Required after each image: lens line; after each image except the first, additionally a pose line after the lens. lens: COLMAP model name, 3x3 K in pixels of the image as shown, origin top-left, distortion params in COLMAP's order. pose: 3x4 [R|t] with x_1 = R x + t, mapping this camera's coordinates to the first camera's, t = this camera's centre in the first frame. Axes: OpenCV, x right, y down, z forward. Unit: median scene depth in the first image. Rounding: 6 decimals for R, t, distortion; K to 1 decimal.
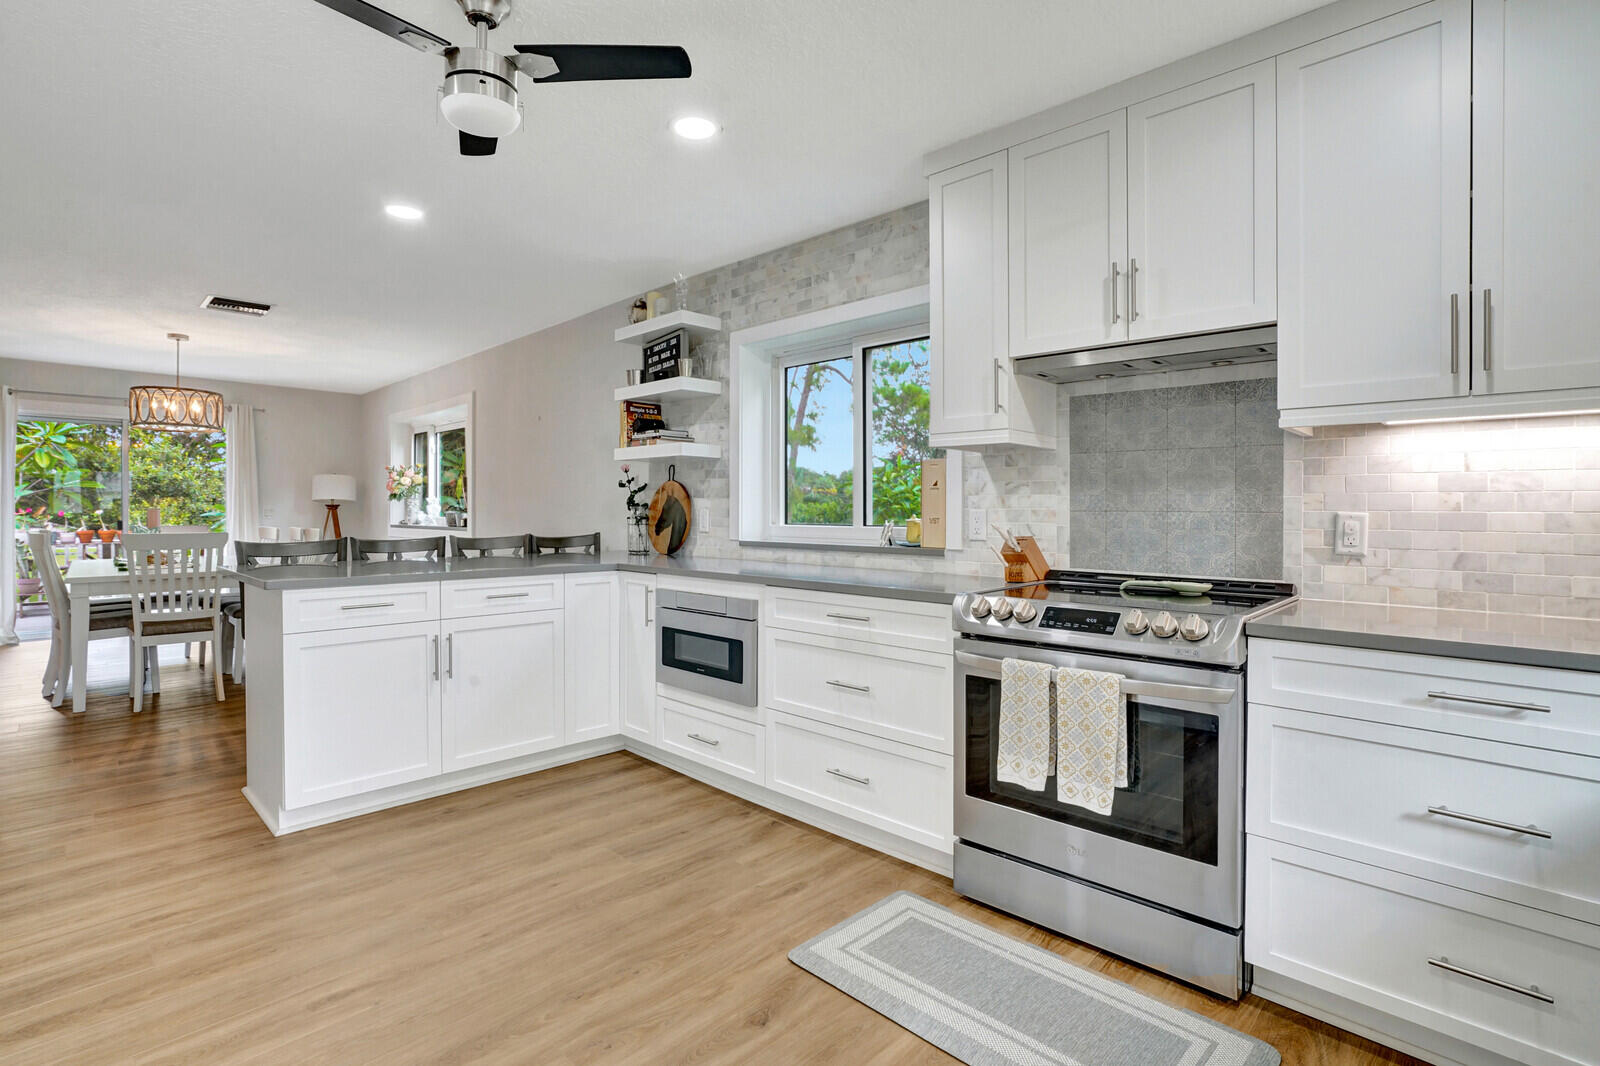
lens RADIAL K [[769.9, 0, 771.5], [0, 769.9, 516.9], [0, 0, 1]] dist [-0.028012, 0.005785]
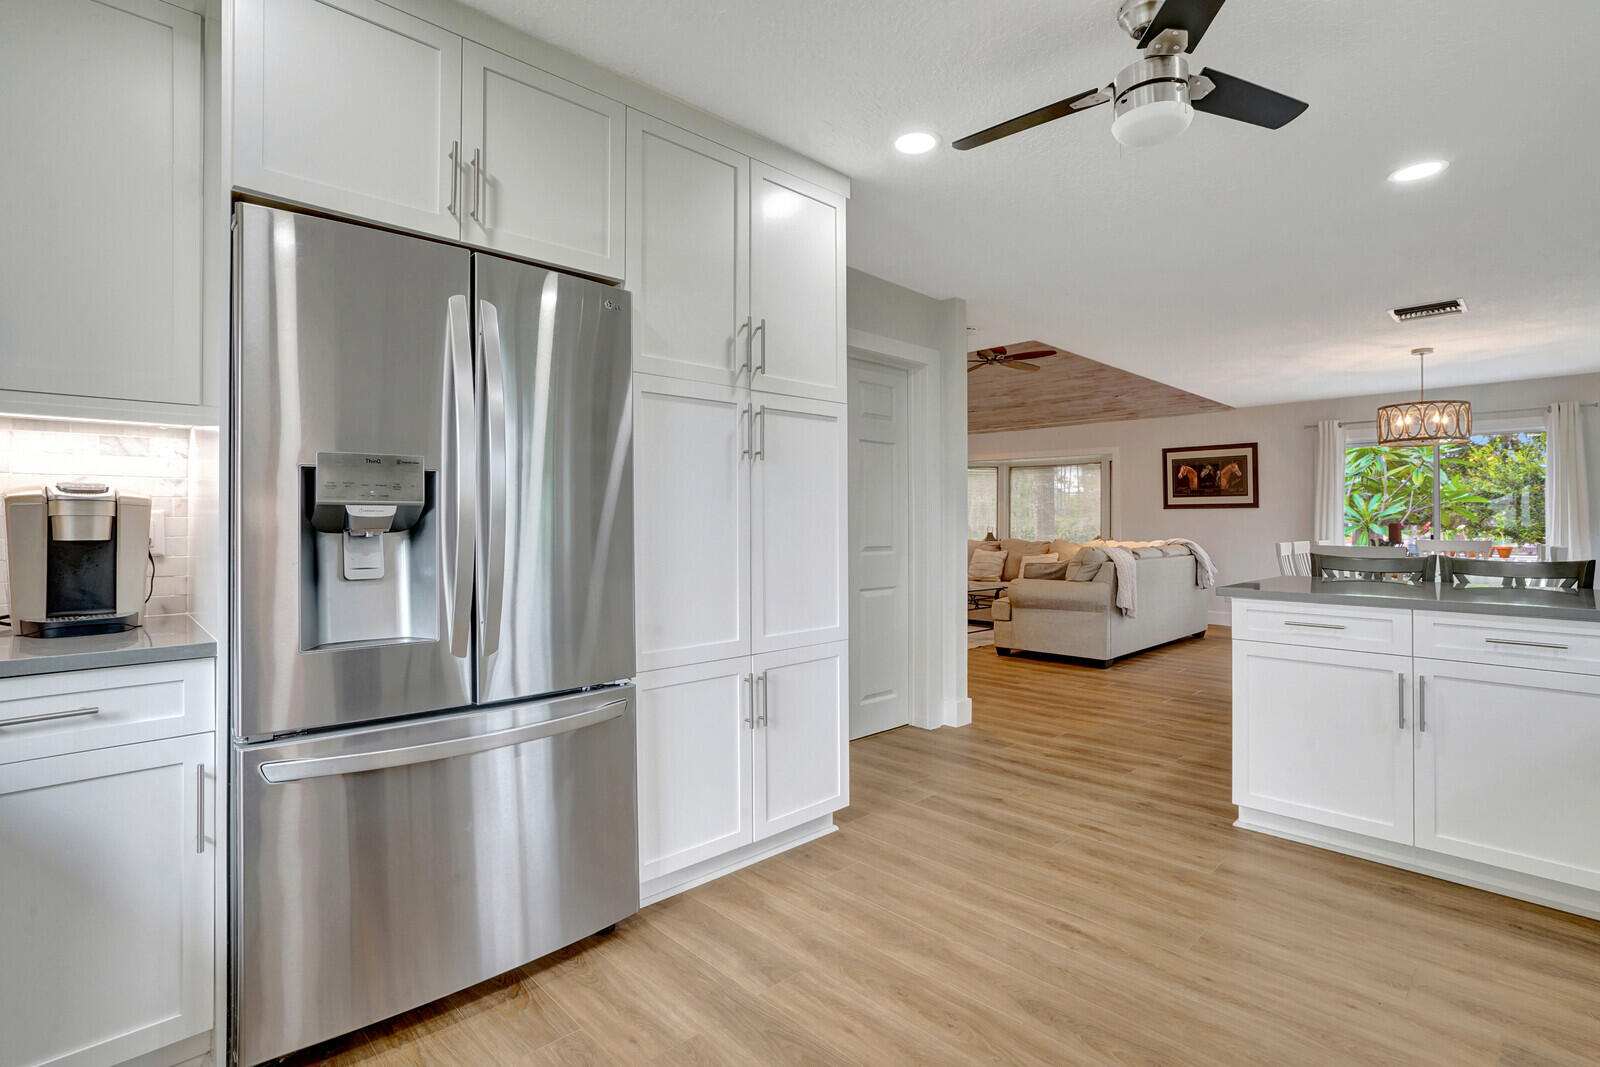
lens RADIAL K [[769.9, 0, 815.8], [0, 769.9, 517.5], [0, 0, 1]] dist [-0.028012, 0.005785]
pose [[-0.000191, -0.004911, -0.999988, 0.399219], [-0.014170, 0.999888, -0.004908, -0.002977], [0.999900, 0.014169, -0.000260, 0.369845]]
